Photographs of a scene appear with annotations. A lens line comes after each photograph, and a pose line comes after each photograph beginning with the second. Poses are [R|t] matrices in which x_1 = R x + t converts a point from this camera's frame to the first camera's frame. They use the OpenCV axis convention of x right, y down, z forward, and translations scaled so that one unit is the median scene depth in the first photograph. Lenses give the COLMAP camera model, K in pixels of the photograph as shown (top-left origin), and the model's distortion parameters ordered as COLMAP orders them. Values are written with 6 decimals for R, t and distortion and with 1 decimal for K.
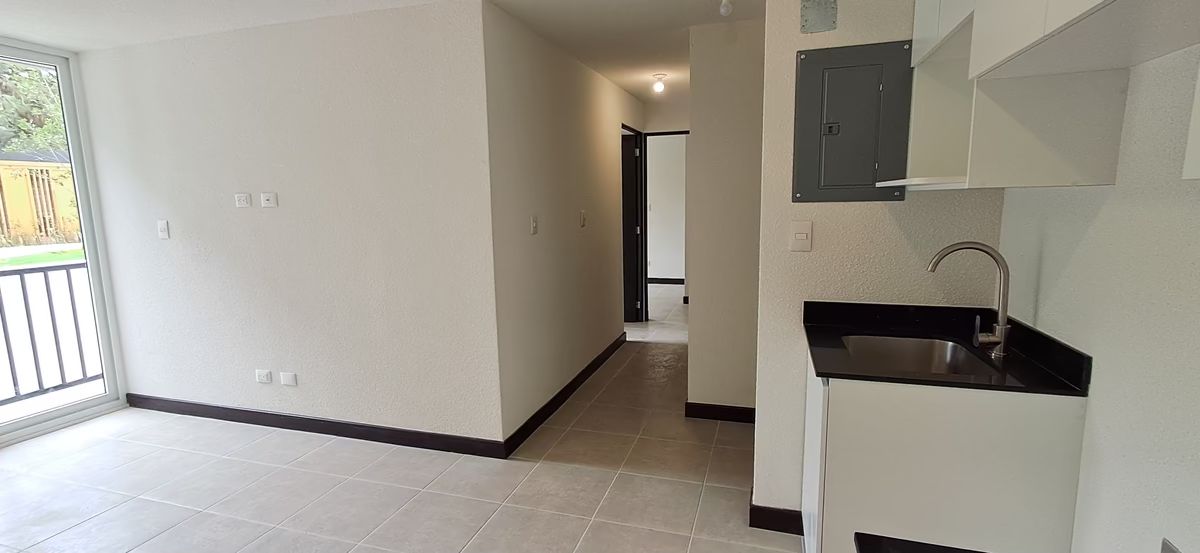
lens RADIAL K [[551.5, 0, 597.5], [0, 551.5, 280.3], [0, 0, 1]] dist [-0.001598, 0.008560]
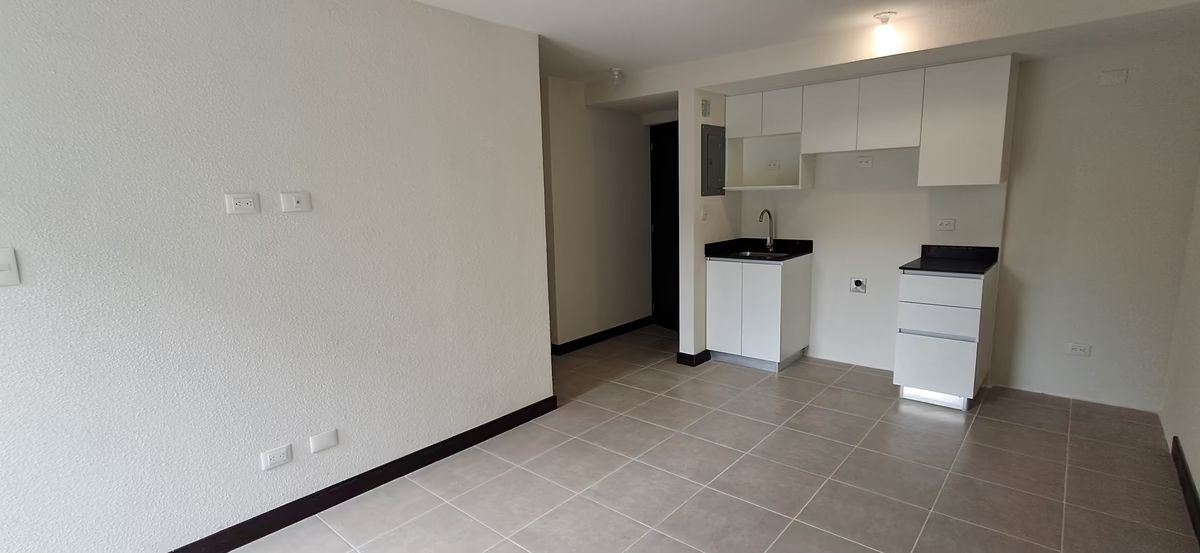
lens RADIAL K [[551.5, 0, 597.5], [0, 551.5, 280.3], [0, 0, 1]] dist [-0.001598, 0.008560]
pose [[0.399334, -0.139235, 0.906171, -1.703476], [0.155452, 0.984372, 0.082746, -0.064079], [-0.903531, 0.107822, 0.414737, 0.530369]]
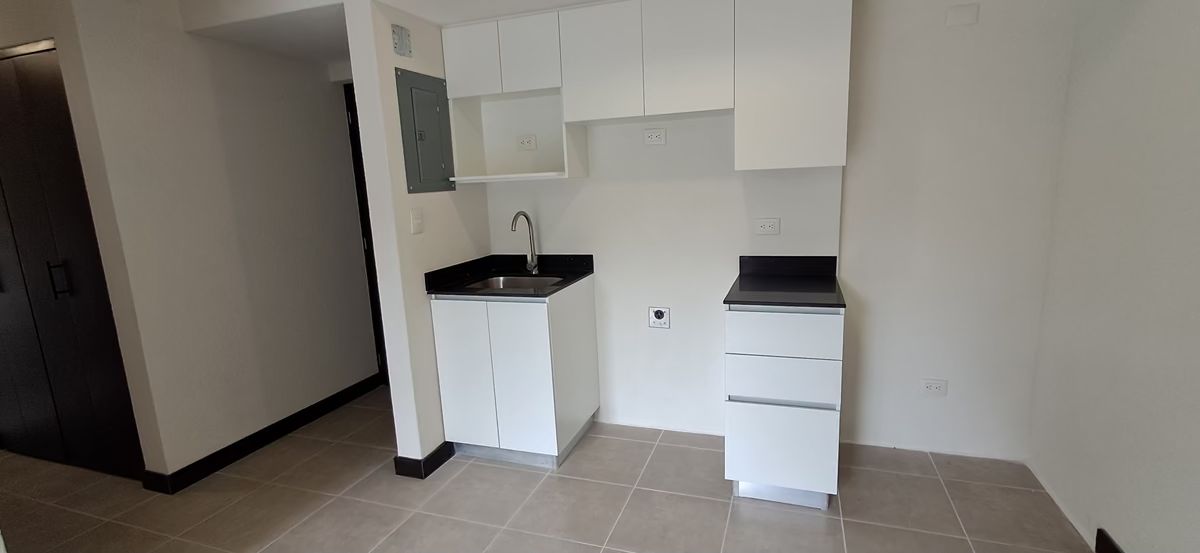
lens RADIAL K [[551.5, 0, 597.5], [0, 551.5, 280.3], [0, 0, 1]] dist [-0.001598, 0.008560]
pose [[0.036085, -0.166450, 0.985389, -0.844552], [0.190639, 0.969071, 0.156713, -0.068366], [-0.980997, 0.182199, 0.066701, 0.550153]]
